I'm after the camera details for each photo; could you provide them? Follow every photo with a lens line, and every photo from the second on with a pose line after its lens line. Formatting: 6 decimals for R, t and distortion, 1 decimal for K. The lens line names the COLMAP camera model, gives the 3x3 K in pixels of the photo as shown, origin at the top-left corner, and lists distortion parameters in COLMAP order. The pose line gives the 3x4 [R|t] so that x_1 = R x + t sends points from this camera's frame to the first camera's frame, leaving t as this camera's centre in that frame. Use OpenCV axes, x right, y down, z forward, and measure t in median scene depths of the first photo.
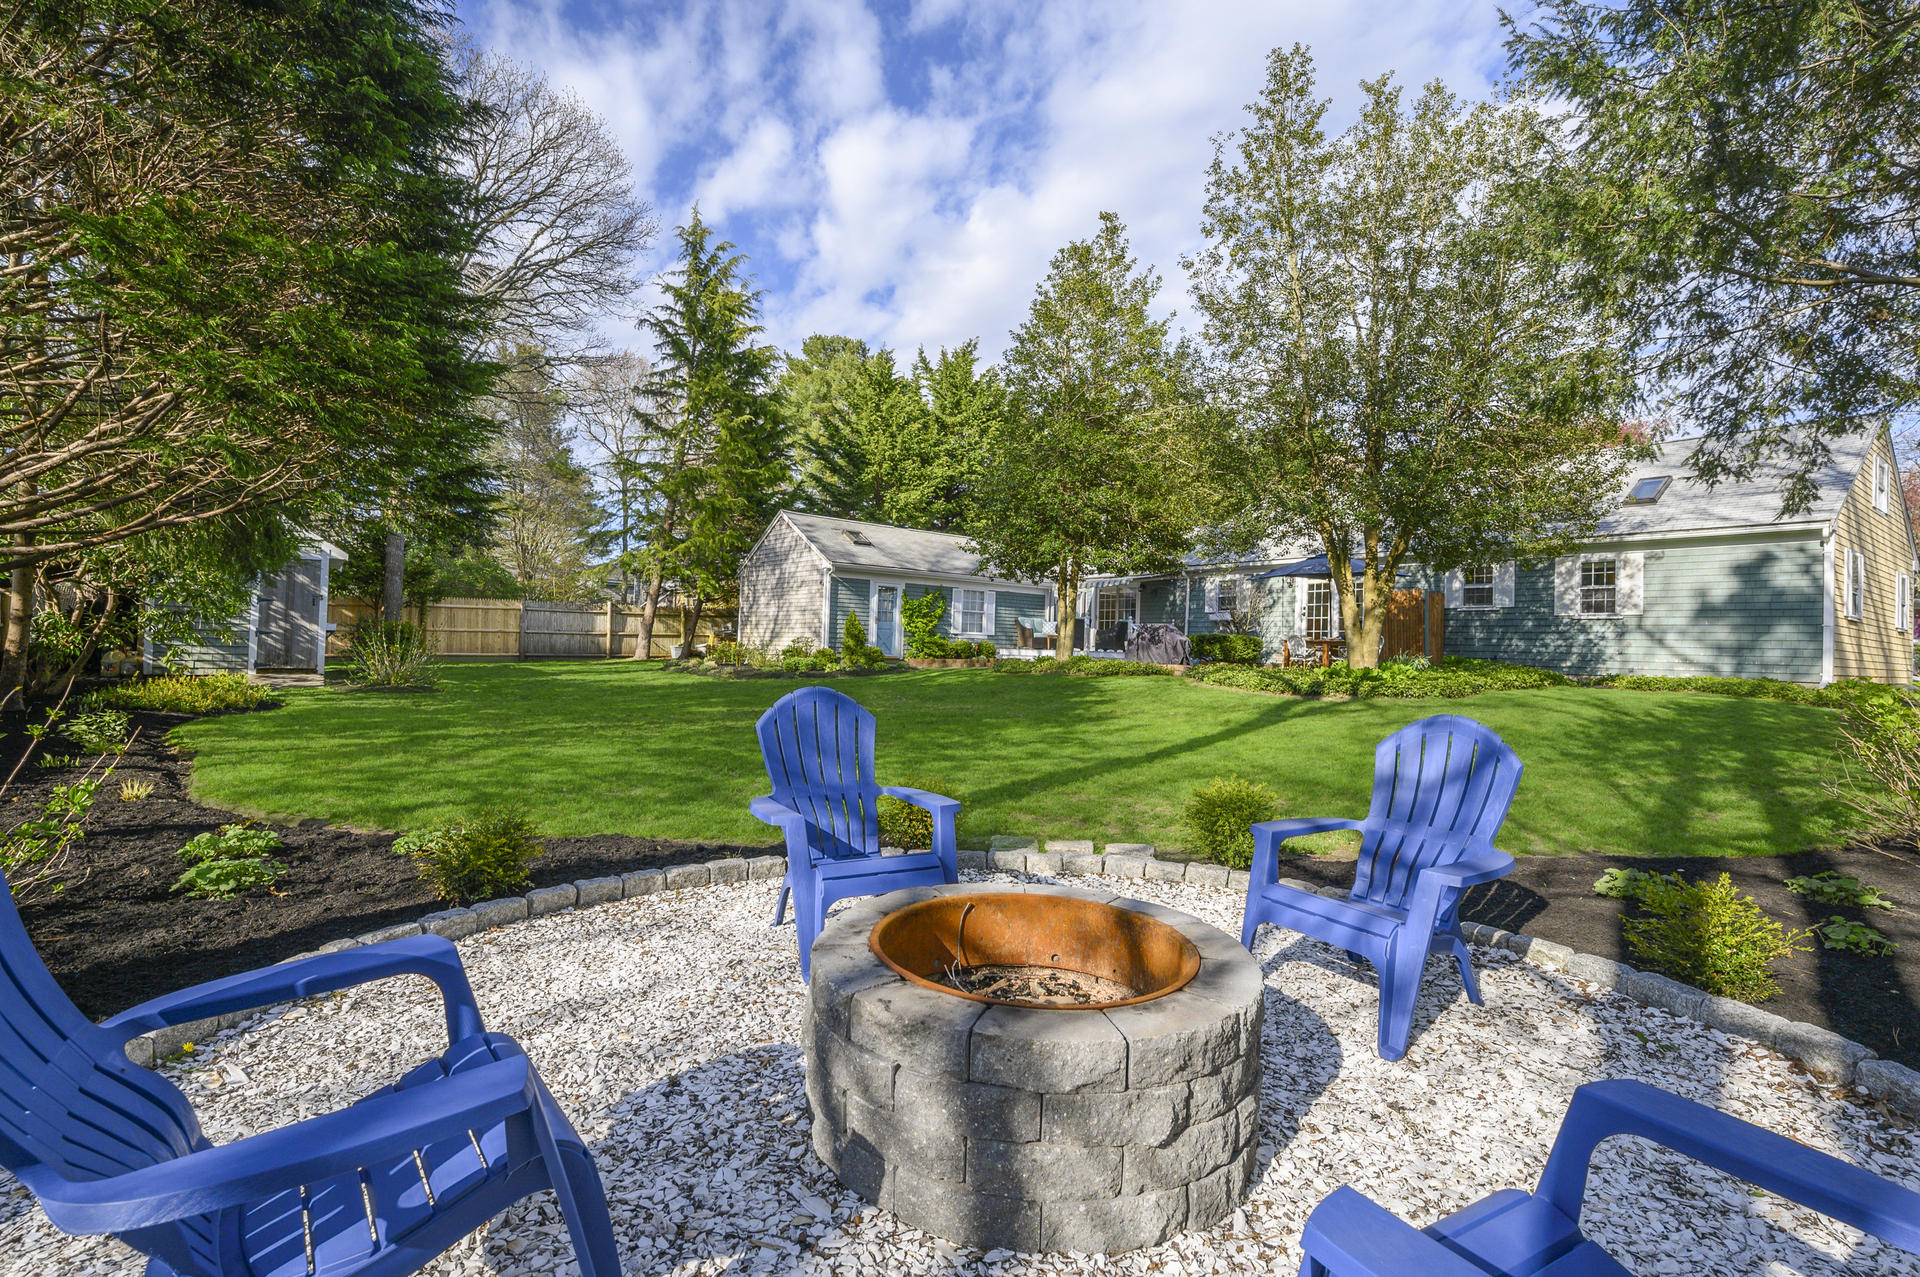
lens RADIAL K [[873.4, 0, 960.6], [0, 873.4, 617.8], [0, 0, 1]] dist [-0.001224, -0.000162]
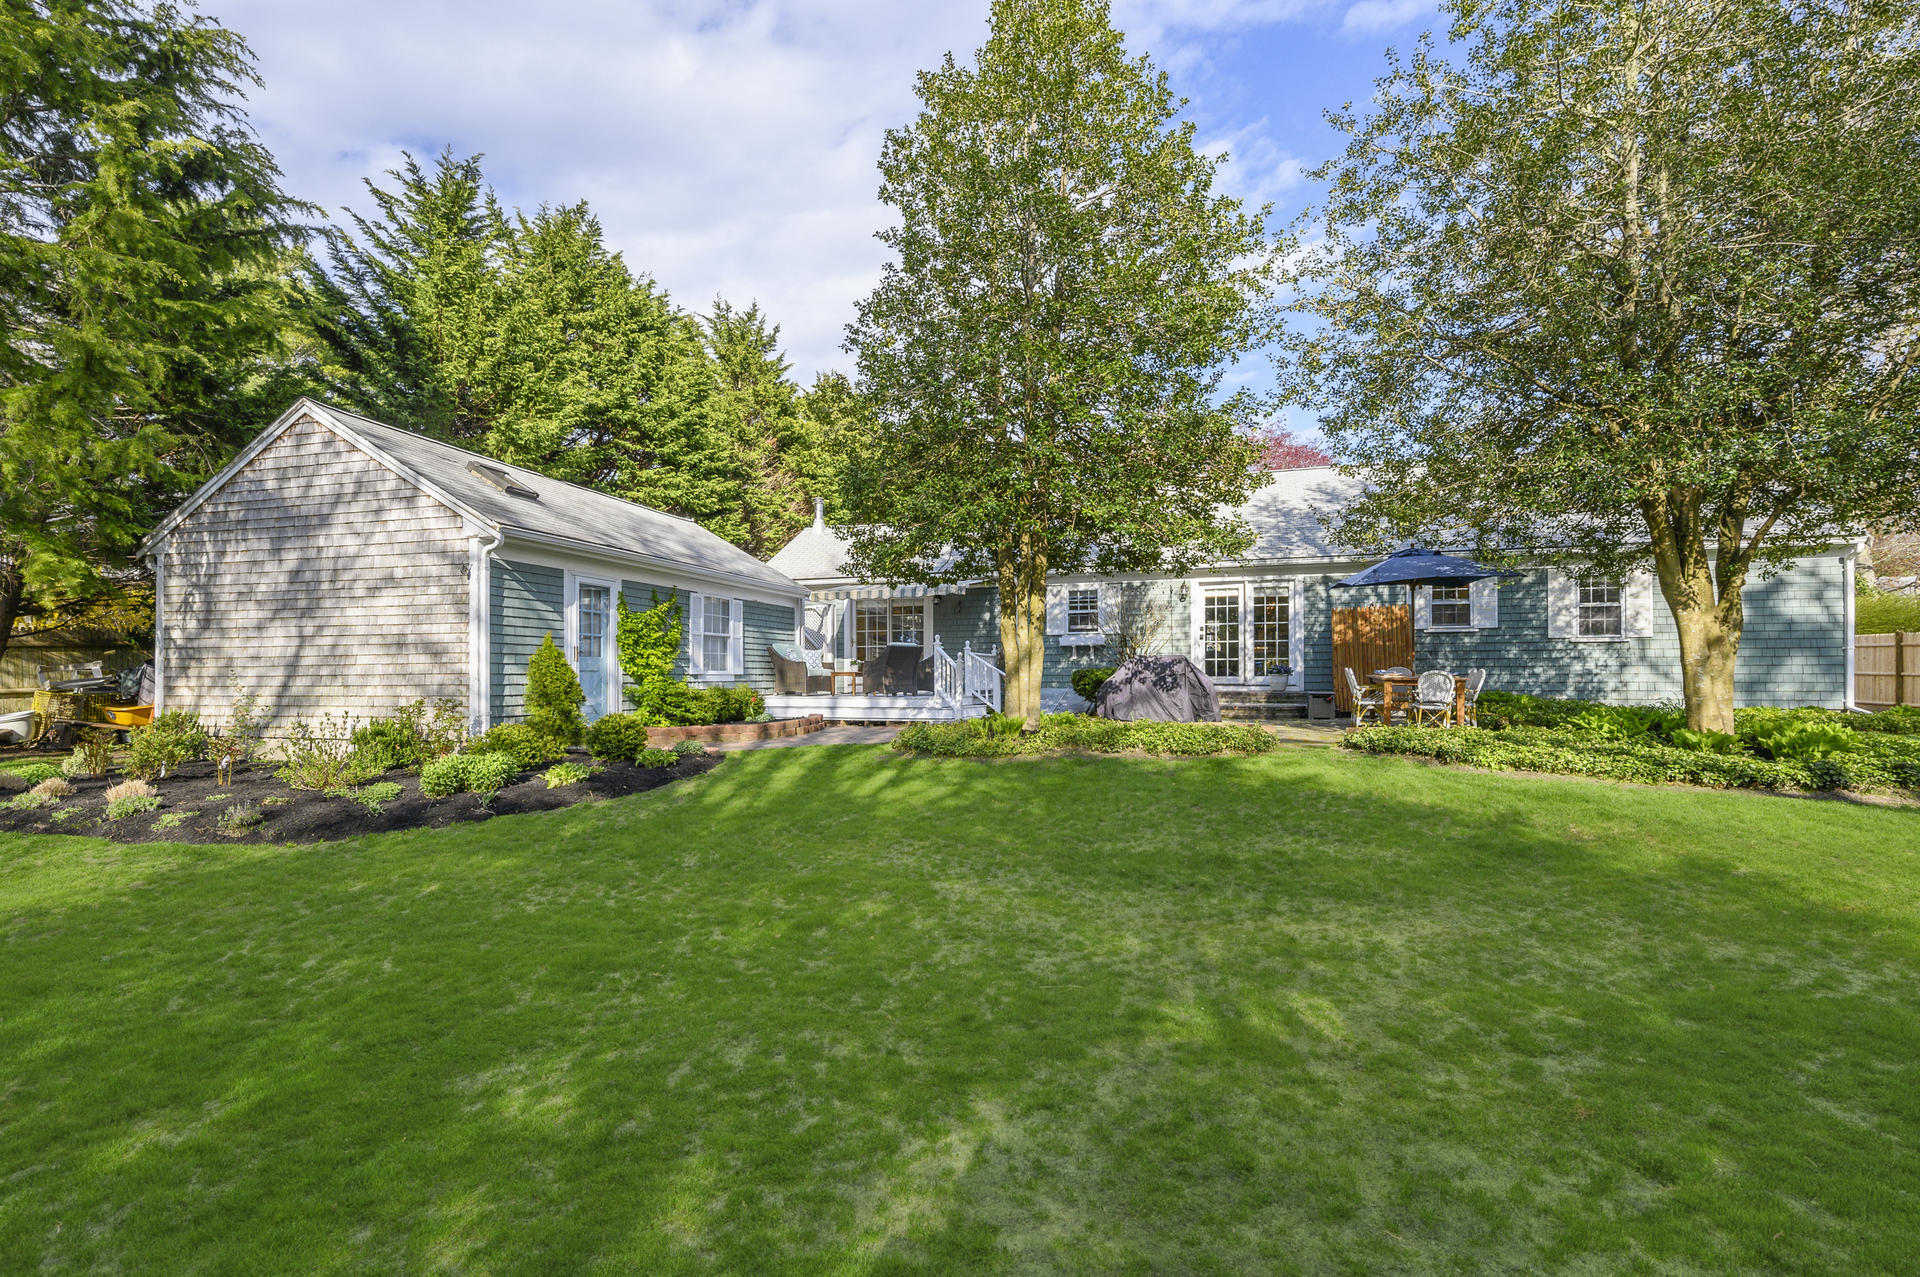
lens RADIAL K [[873.4, 0, 960.6], [0, 873.4, 617.8], [0, 0, 1]] dist [-0.001224, -0.000162]
pose [[0.822725, -0.003033, 0.568432, -0.202589], [0.003757, 0.999993, -0.000102, -0.020686], [-0.568428, 0.002220, 0.822730, 0.503490]]
